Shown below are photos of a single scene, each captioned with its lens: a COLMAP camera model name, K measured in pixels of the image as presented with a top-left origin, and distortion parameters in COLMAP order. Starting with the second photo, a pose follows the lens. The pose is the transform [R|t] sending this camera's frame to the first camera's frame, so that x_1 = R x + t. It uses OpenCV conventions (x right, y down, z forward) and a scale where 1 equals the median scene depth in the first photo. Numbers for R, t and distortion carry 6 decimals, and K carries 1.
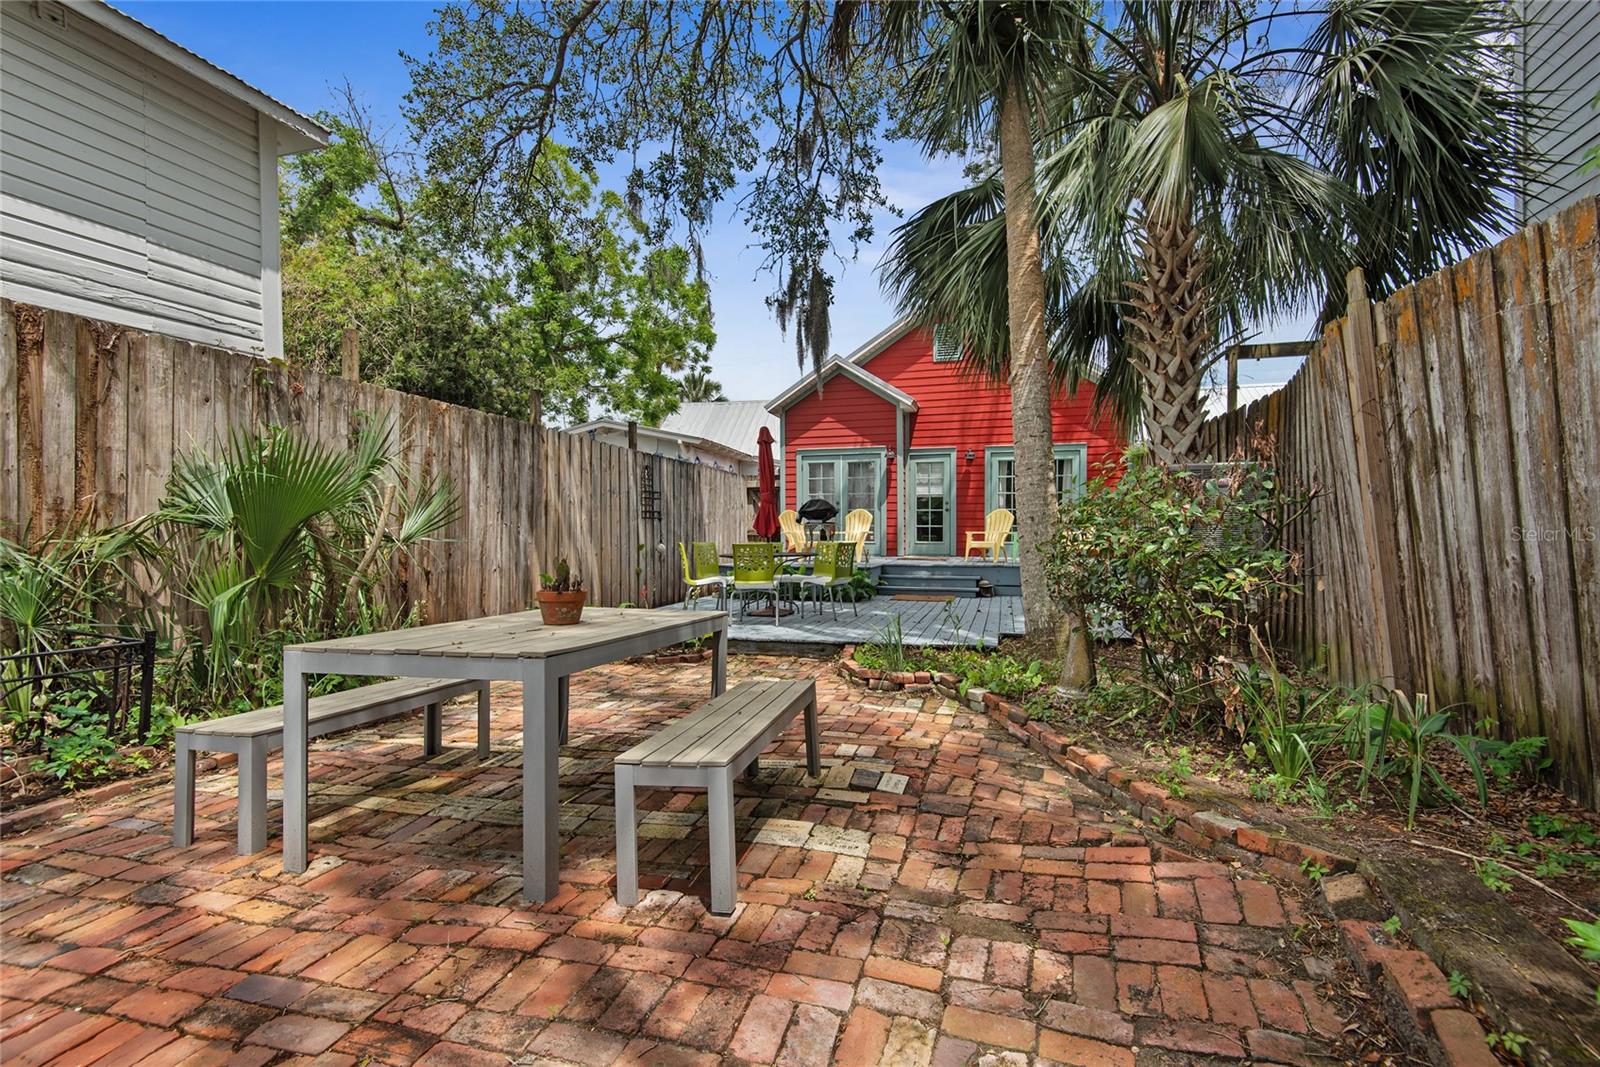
lens RADIAL K [[722.4, 0, 797.2], [0, 722.4, 539.2], [0, 0, 1]] dist [0.019855, -0.013418]
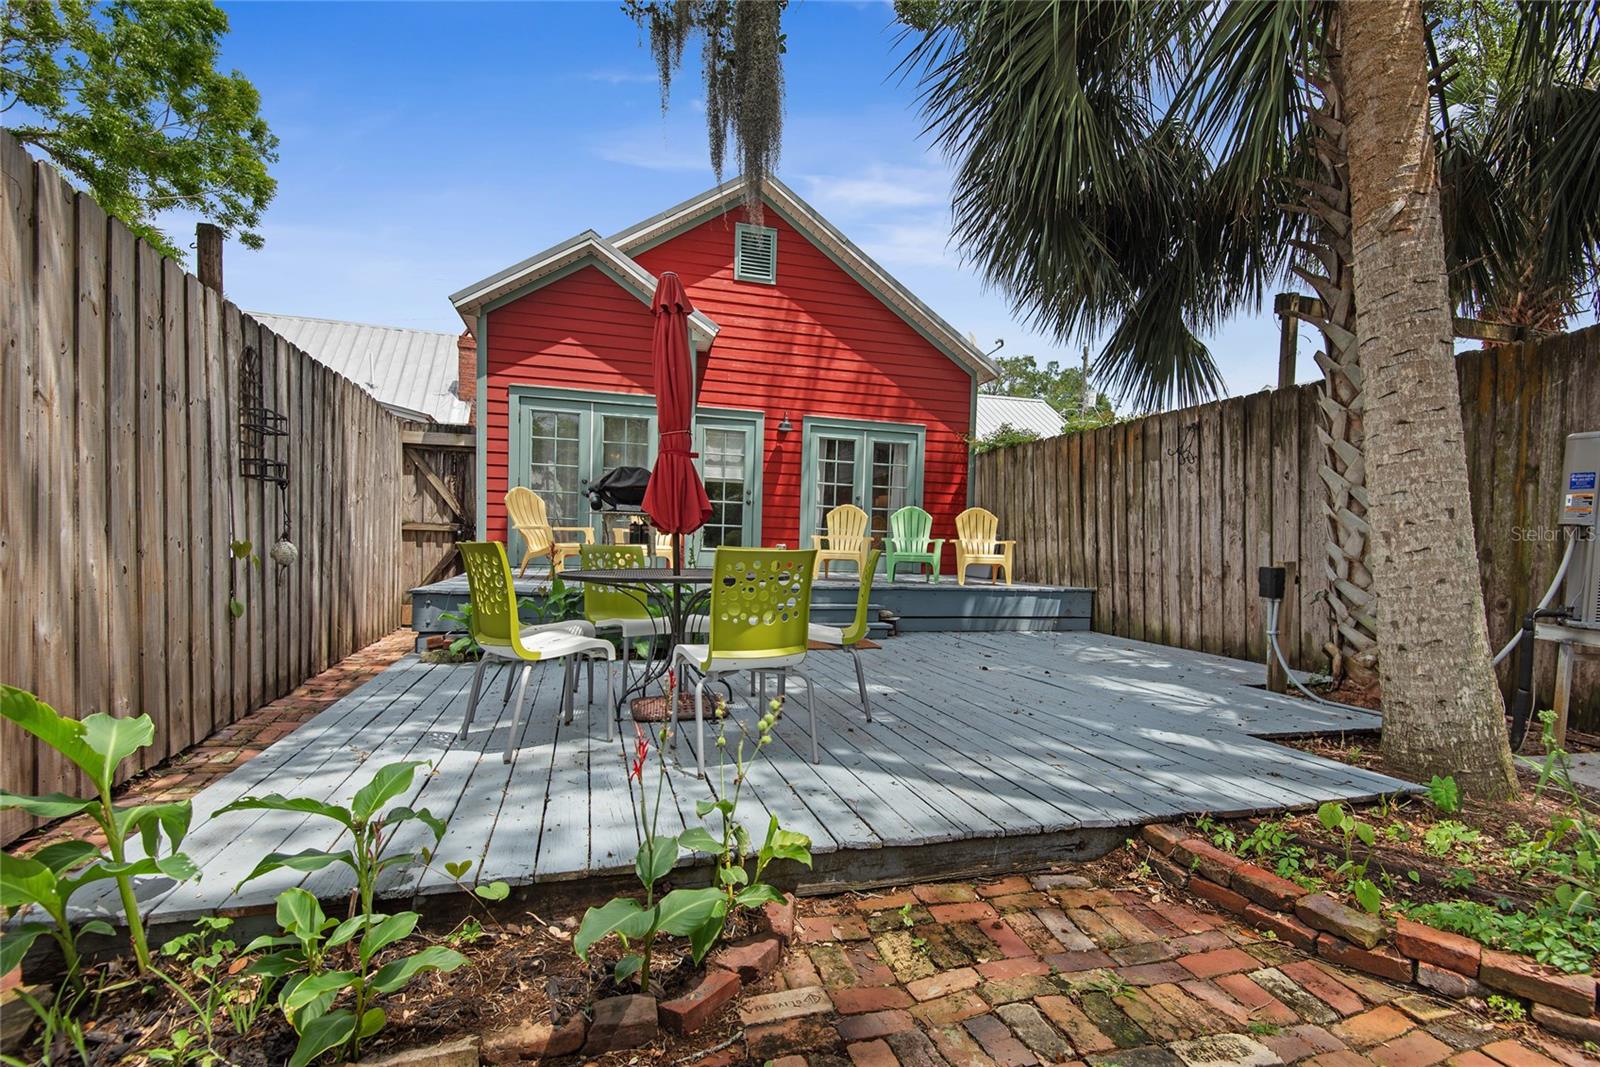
lens RADIAL K [[767.6, 0, 823.1], [0, 767.6, 572.6], [0, 0, 1]] dist [0.028318, -0.000812]
pose [[0.838597, 0.003324, 0.544742, -0.135564], [-0.023478, 0.999273, 0.030044, 0.002646], [-0.544246, -0.037984, 0.838065, 0.353362]]
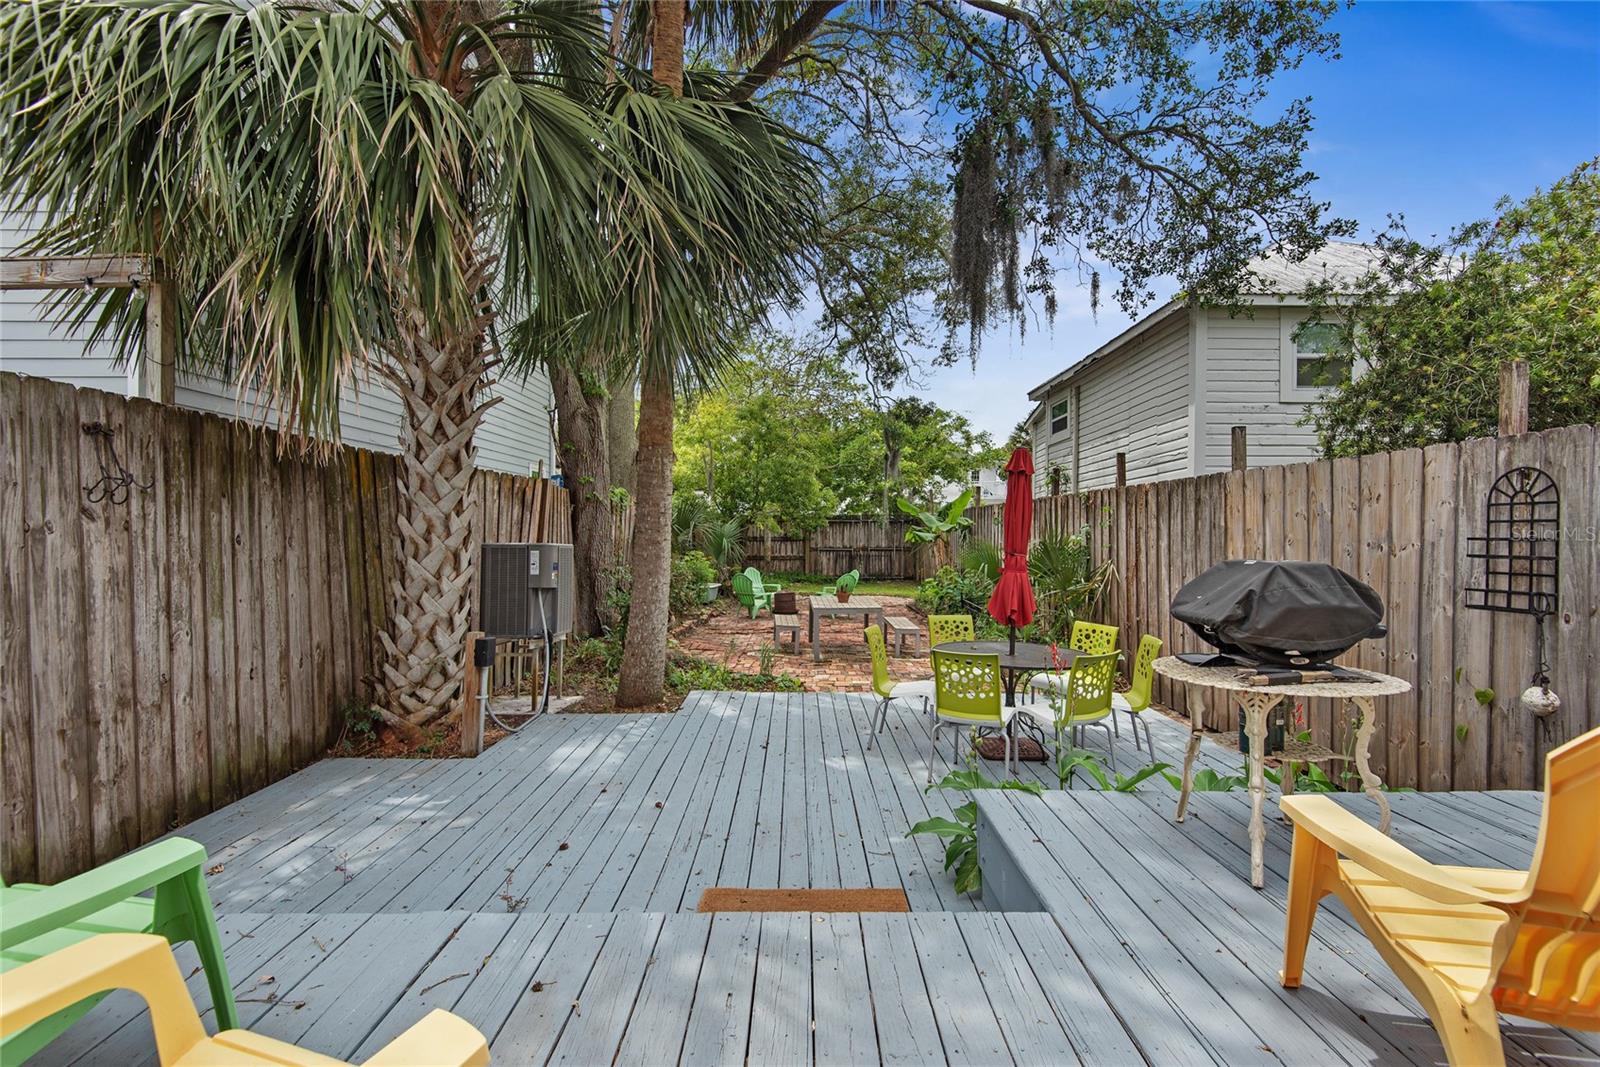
lens RADIAL K [[722.4, 0, 810.1], [0, 722.4, 529.5], [0, 0, 1]] dist [0.019855, -0.013418]
pose [[-0.956572, -0.005824, -0.291439, 0.192831], [-0.006014, 0.999982, -0.000245, -0.052546], [0.291435, 0.001518, -0.956589, 0.962637]]
